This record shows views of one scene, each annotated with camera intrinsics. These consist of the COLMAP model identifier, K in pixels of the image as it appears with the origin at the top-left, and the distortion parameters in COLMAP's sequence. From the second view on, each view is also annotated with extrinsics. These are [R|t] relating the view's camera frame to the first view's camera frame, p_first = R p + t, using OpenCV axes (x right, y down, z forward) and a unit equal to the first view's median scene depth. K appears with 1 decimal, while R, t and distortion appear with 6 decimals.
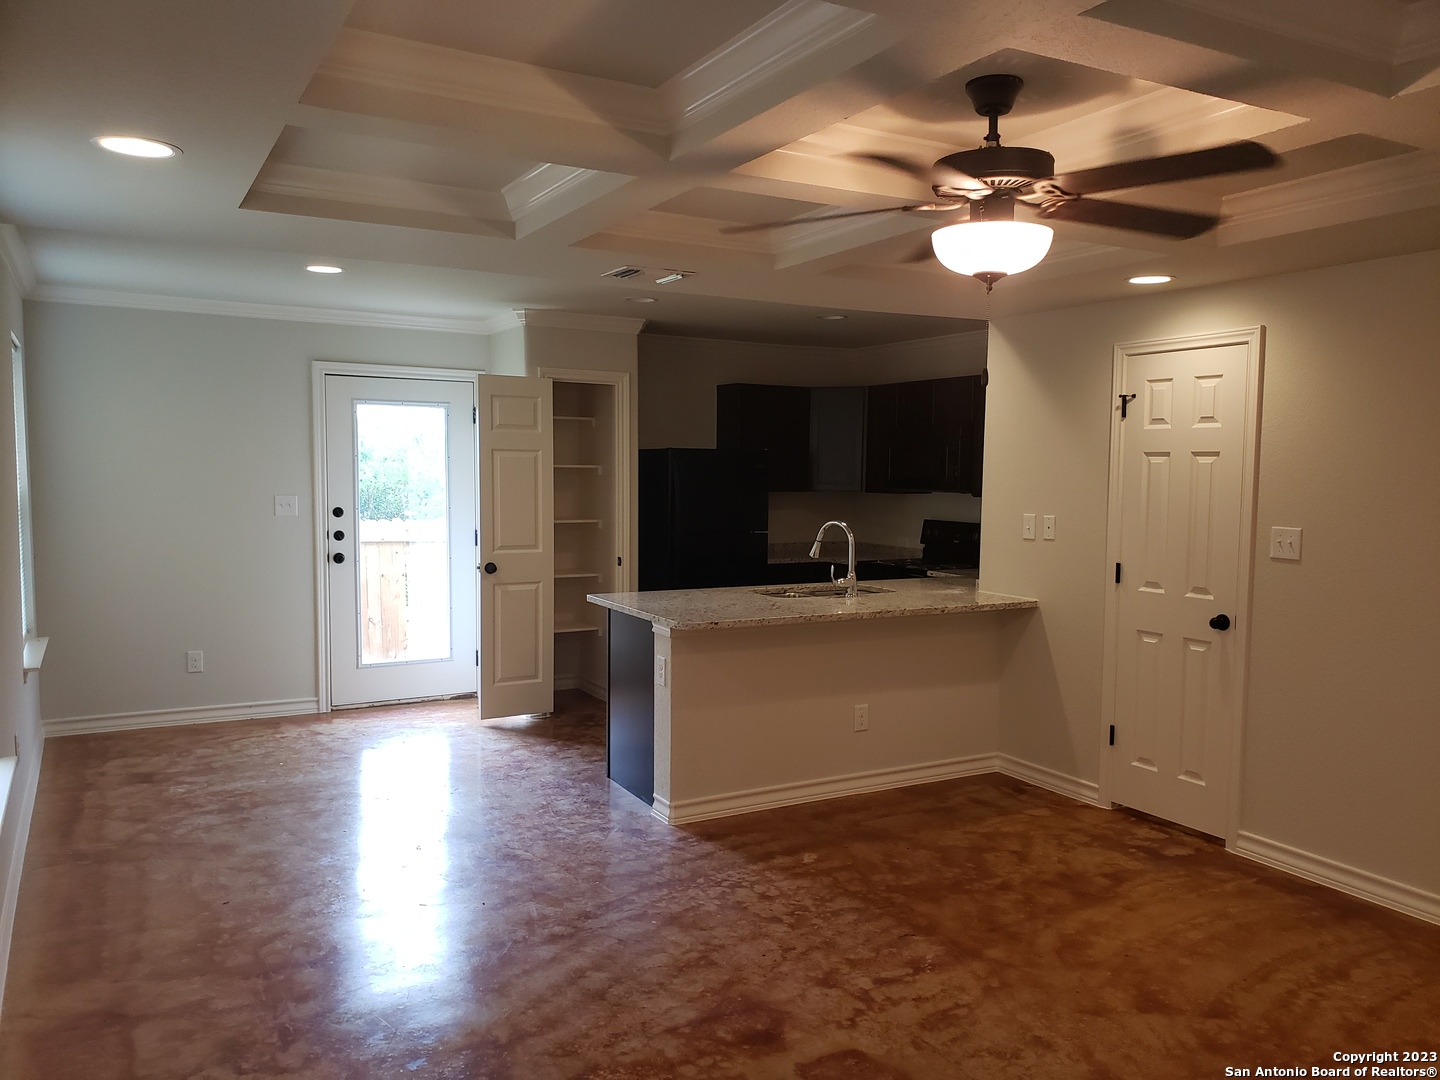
lens RADIAL K [[1128.0, 0, 721.4], [0, 1128.0, 565.2], [0, 0, 1]] dist [0.029496, 0.001287]
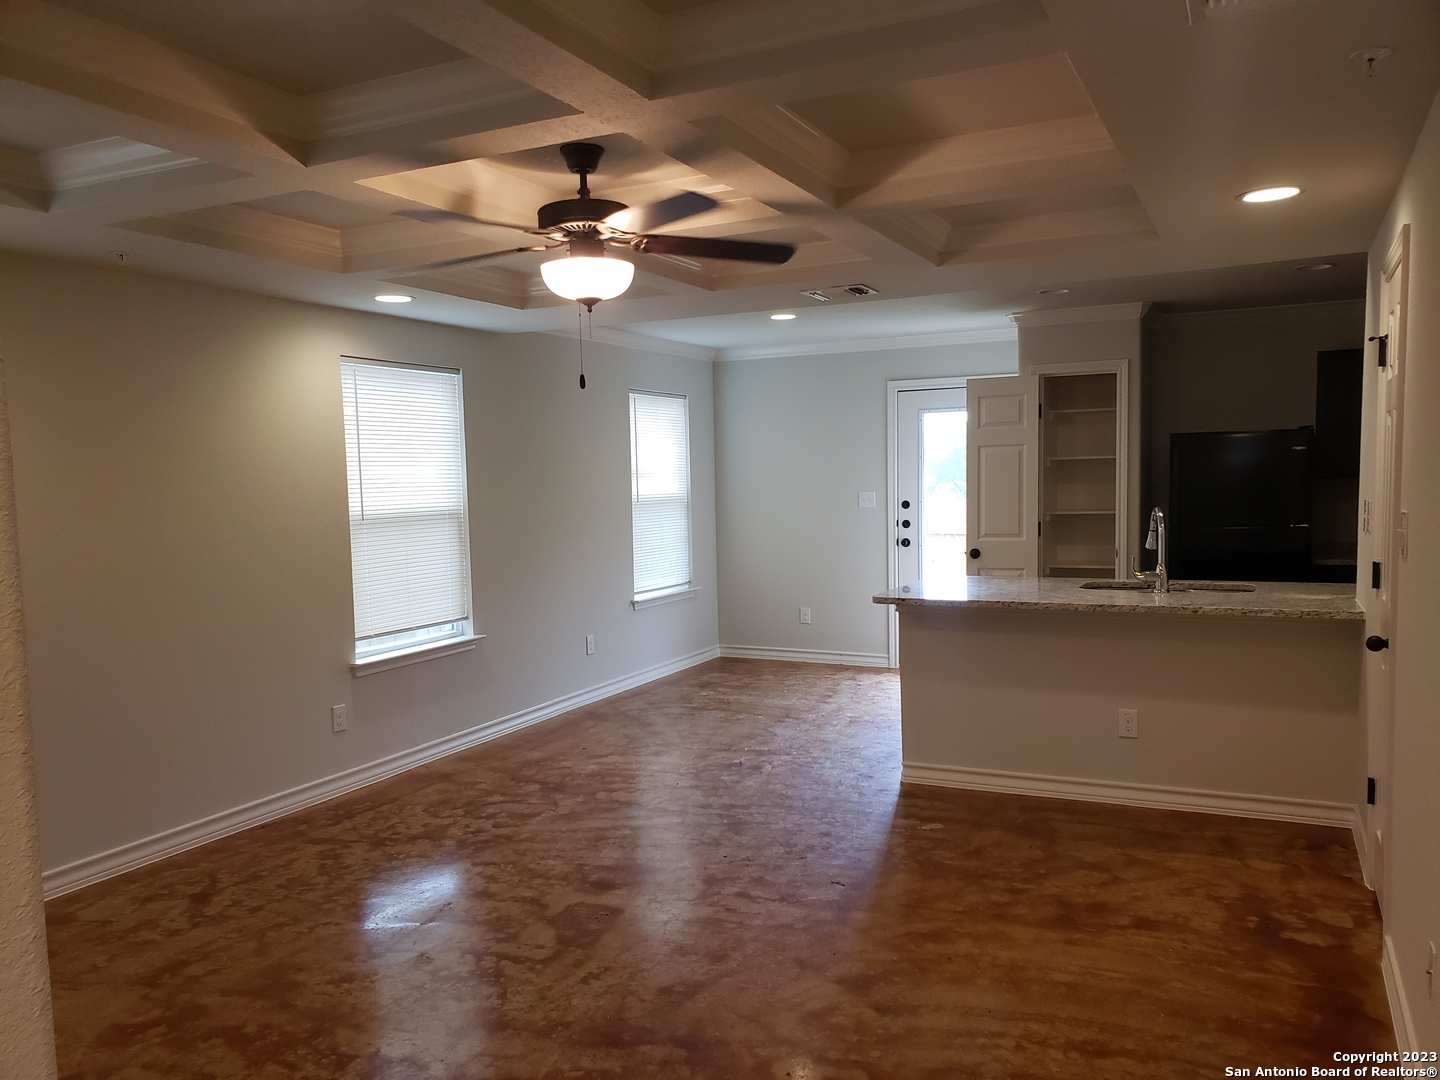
lens RADIAL K [[1105.4, 0, 722.0], [0, 1105.4, 592.0], [0, 0, 1]] dist [0.038732, -0.000538]
pose [[0.567022, 0.061626, -0.821394, 0.770800], [-0.044757, 0.998029, 0.043982, 0.004827], [0.822486, 0.011825, 0.568663, 0.241949]]
